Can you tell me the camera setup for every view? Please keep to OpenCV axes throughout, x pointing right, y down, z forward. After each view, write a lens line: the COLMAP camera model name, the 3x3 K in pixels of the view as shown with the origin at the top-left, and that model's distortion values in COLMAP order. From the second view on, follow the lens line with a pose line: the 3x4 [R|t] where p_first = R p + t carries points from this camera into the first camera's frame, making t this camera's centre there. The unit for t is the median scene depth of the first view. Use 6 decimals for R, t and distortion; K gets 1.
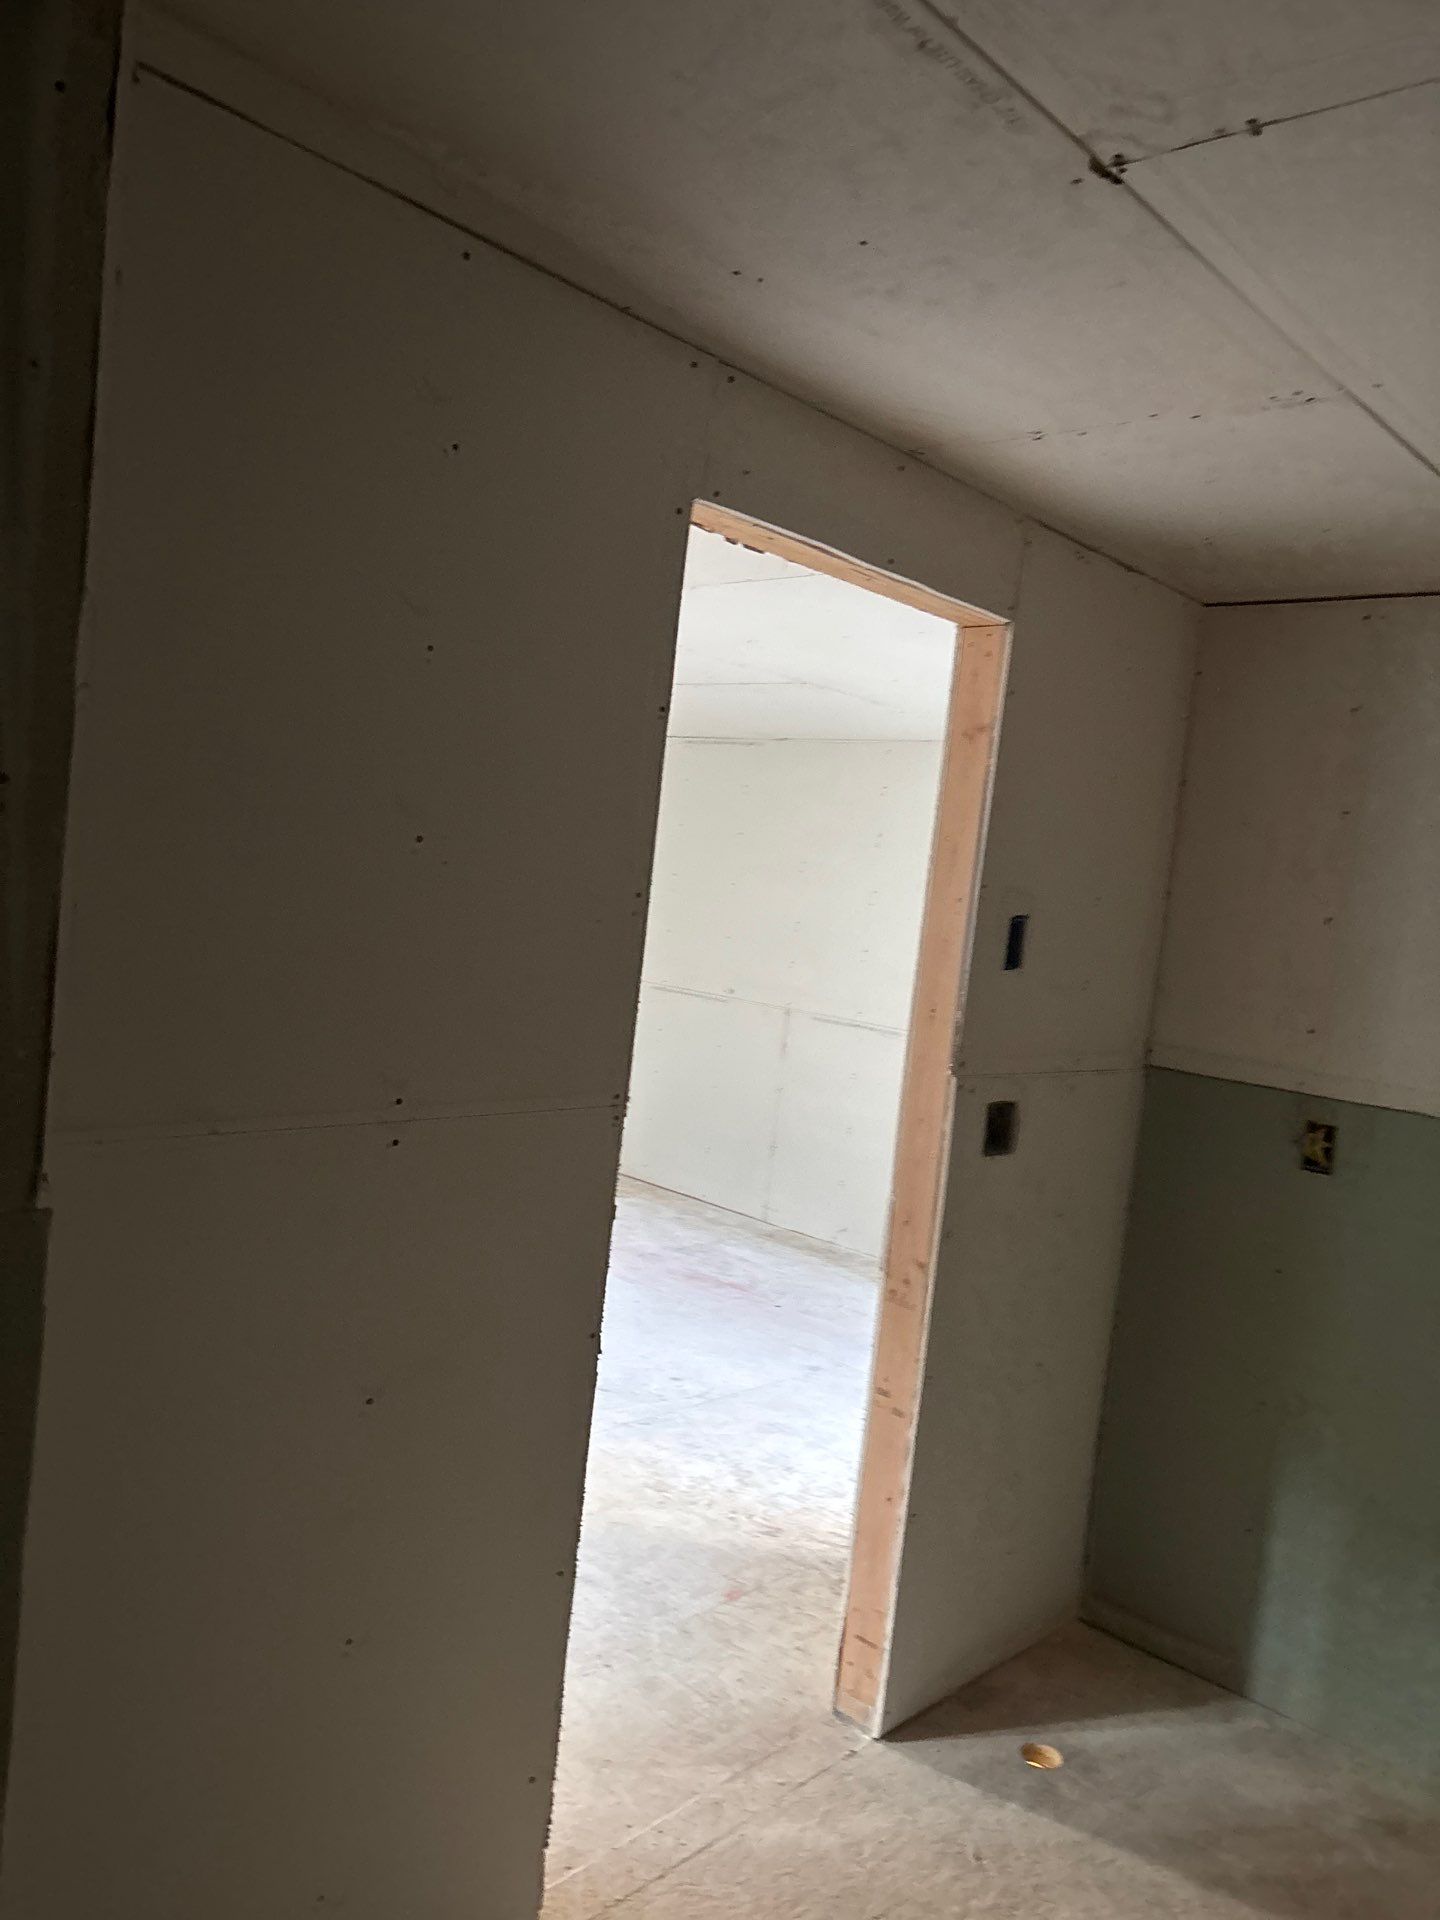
lens RADIAL K [[1423.6, 0, 712.1], [0, 1423.6, 964.9], [0, 0, 1]] dist [0.044997, -0.042019]
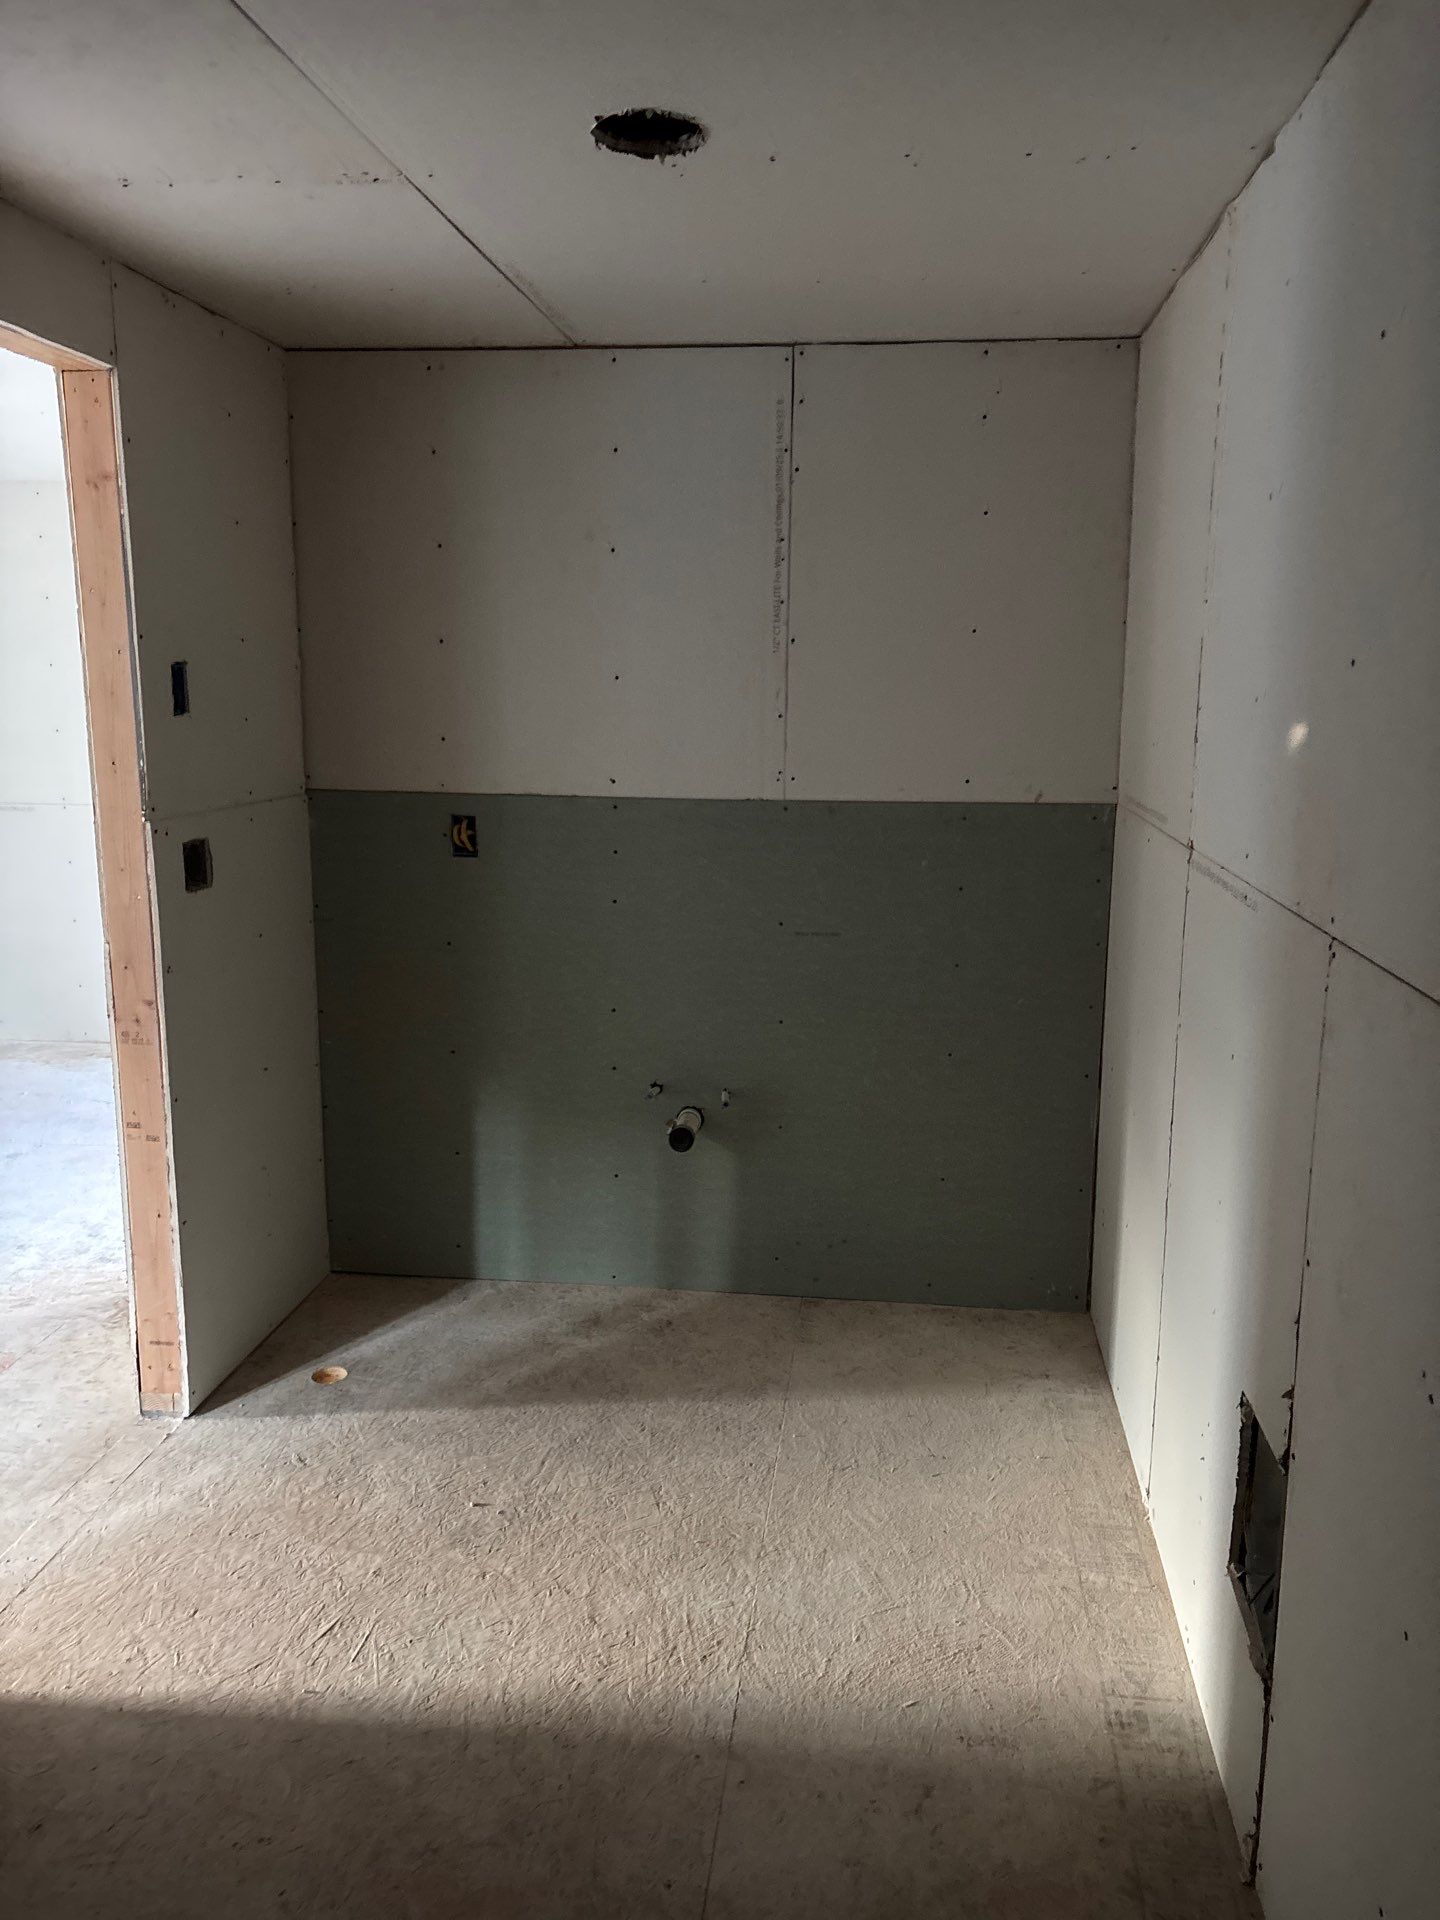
lens RADIAL K [[1423.6, 0, 726.1], [0, 1423.6, 958.1], [0, 0, 1]] dist [0.044997, -0.042019]
pose [[0.804858, -0.211604, 0.554462, -0.093644], [0.113298, 0.971877, 0.206442, 0.005280], [-0.582552, -0.103336, 0.806197, -0.114163]]
